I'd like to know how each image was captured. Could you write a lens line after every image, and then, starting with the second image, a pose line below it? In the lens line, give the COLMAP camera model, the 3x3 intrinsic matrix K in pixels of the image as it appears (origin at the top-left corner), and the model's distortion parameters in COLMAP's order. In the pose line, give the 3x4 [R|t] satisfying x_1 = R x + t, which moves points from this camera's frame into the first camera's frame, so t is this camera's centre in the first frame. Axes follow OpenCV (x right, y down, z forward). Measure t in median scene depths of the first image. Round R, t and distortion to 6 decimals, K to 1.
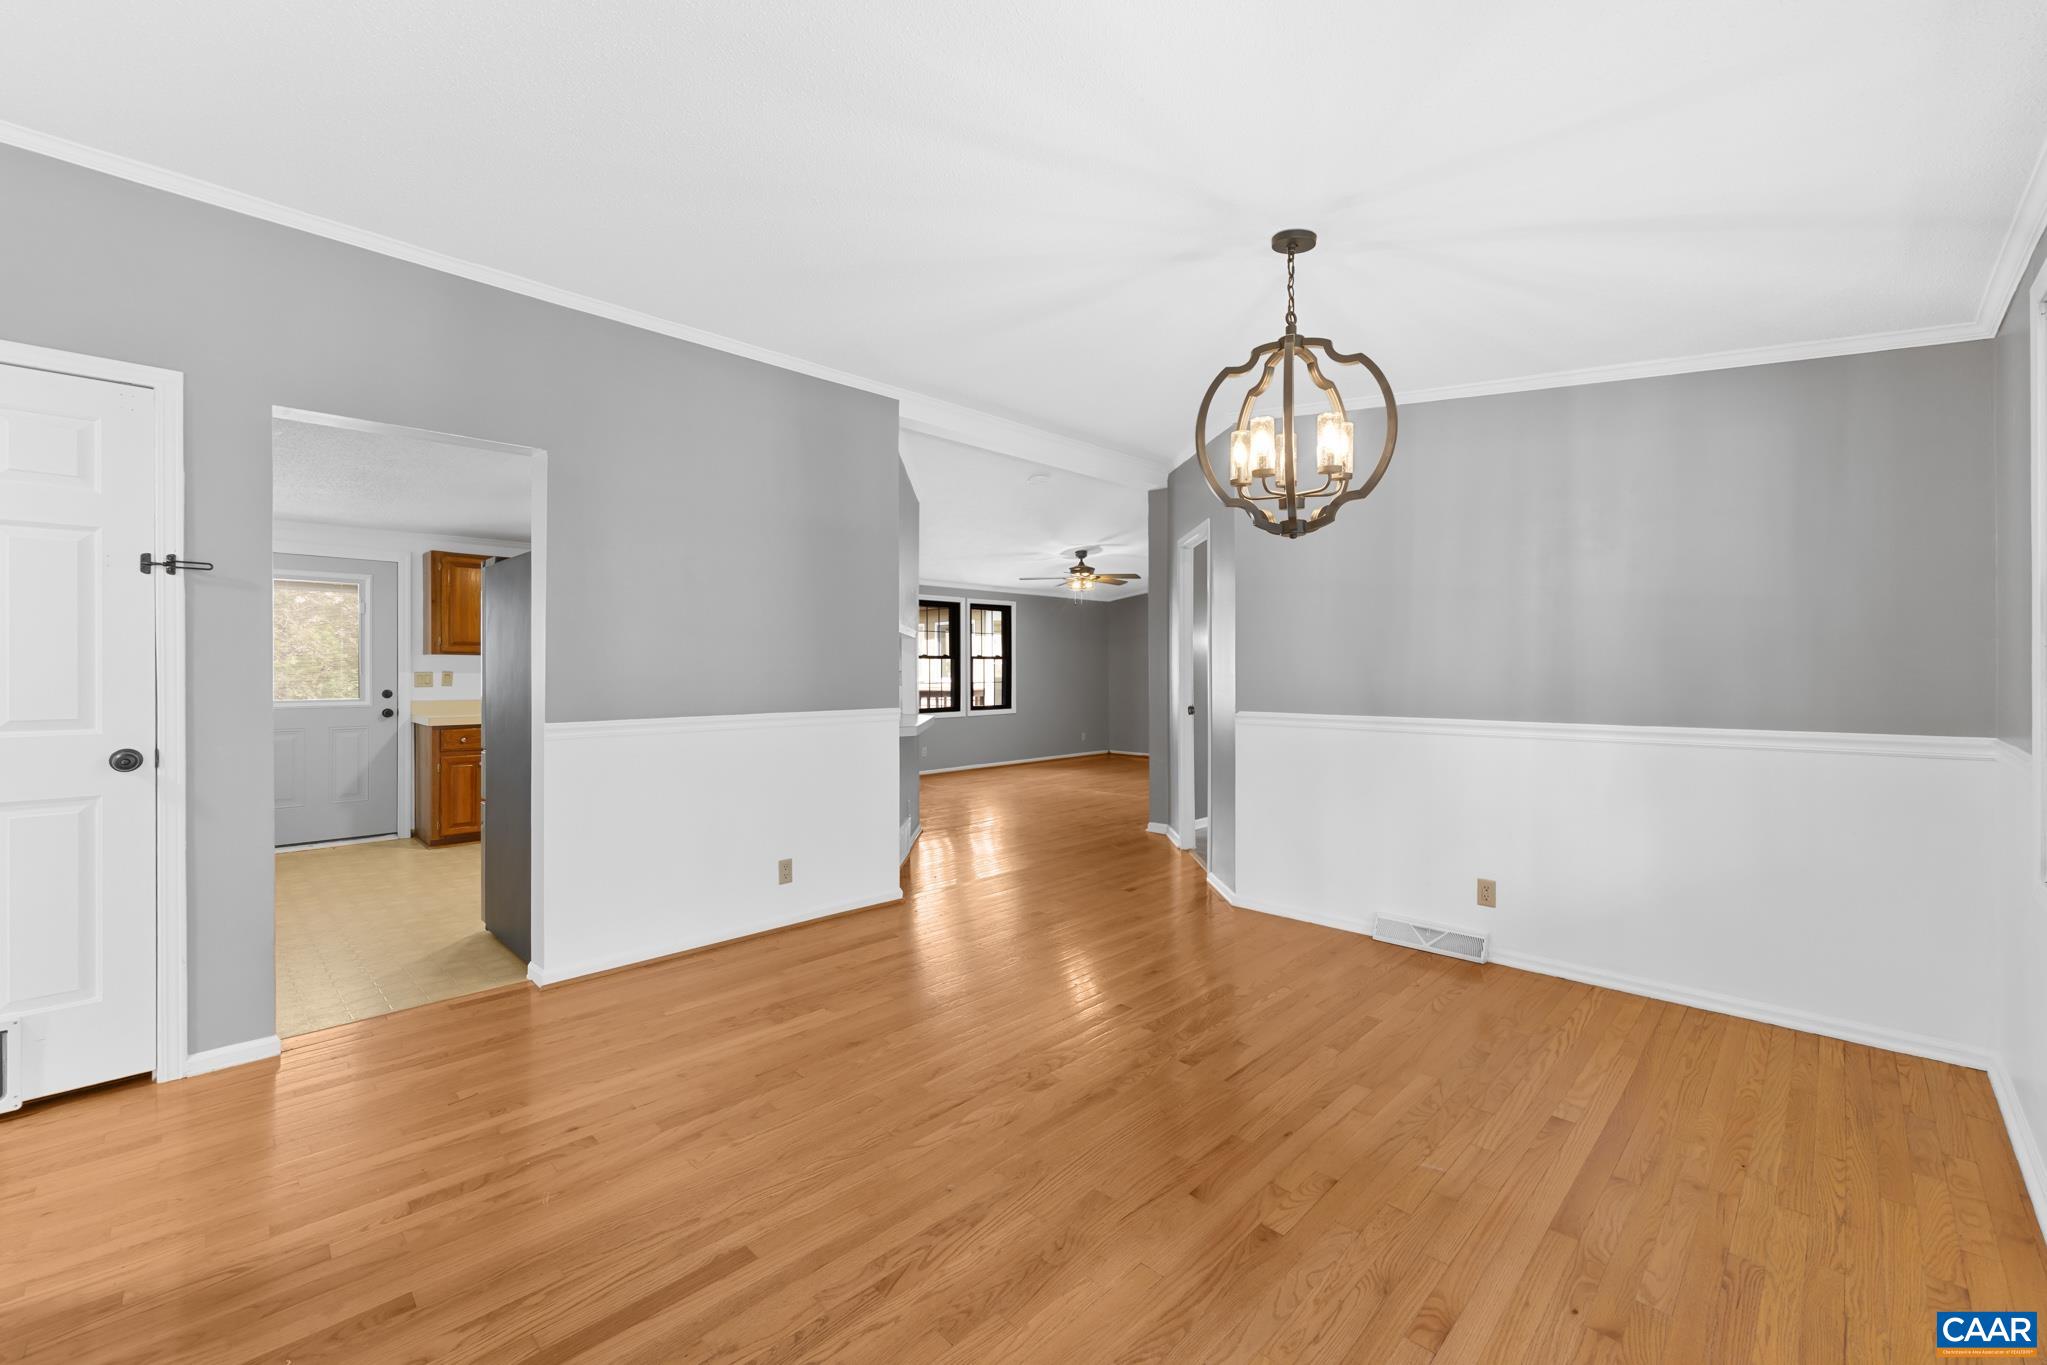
lens RADIAL K [[828.9, 0, 1019.3], [0, 828.9, 658.6], [0, 0, 1]] dist [-0.001287, -0.000045]
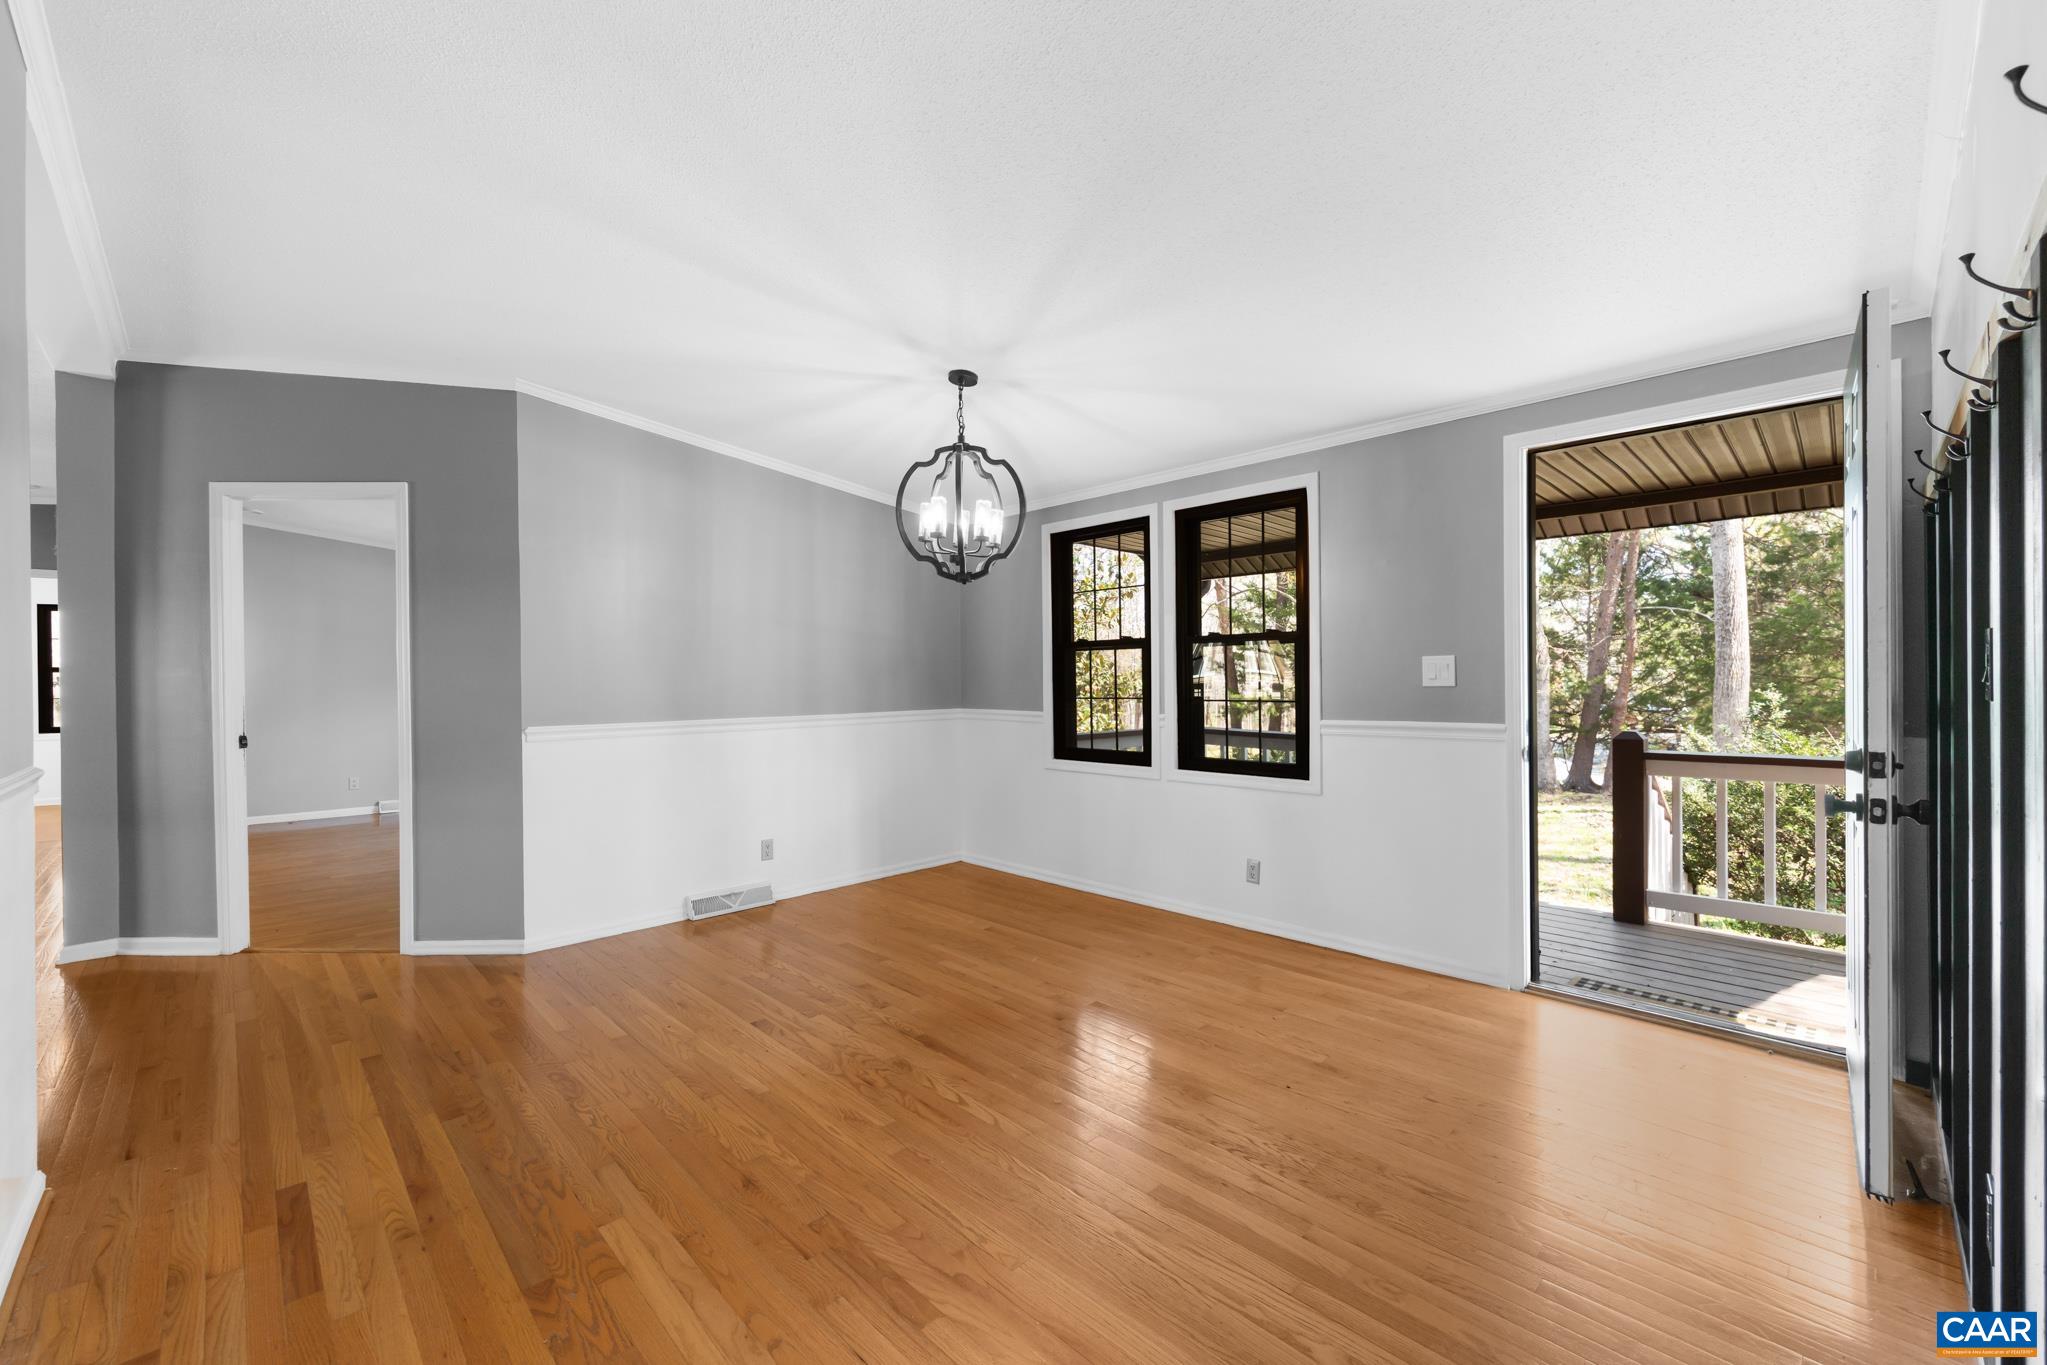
lens RADIAL K [[817.6, 0, 1023.5], [0, 817.6, 682.5], [0, 0, 1]] dist [0.000359, 0.000083]
pose [[0.007236, -0.000826, 0.999973, -1.060570], [-0.008236, 0.999966, 0.000886, 0.019965], [-0.999940, -0.008242, 0.007229, 0.866679]]
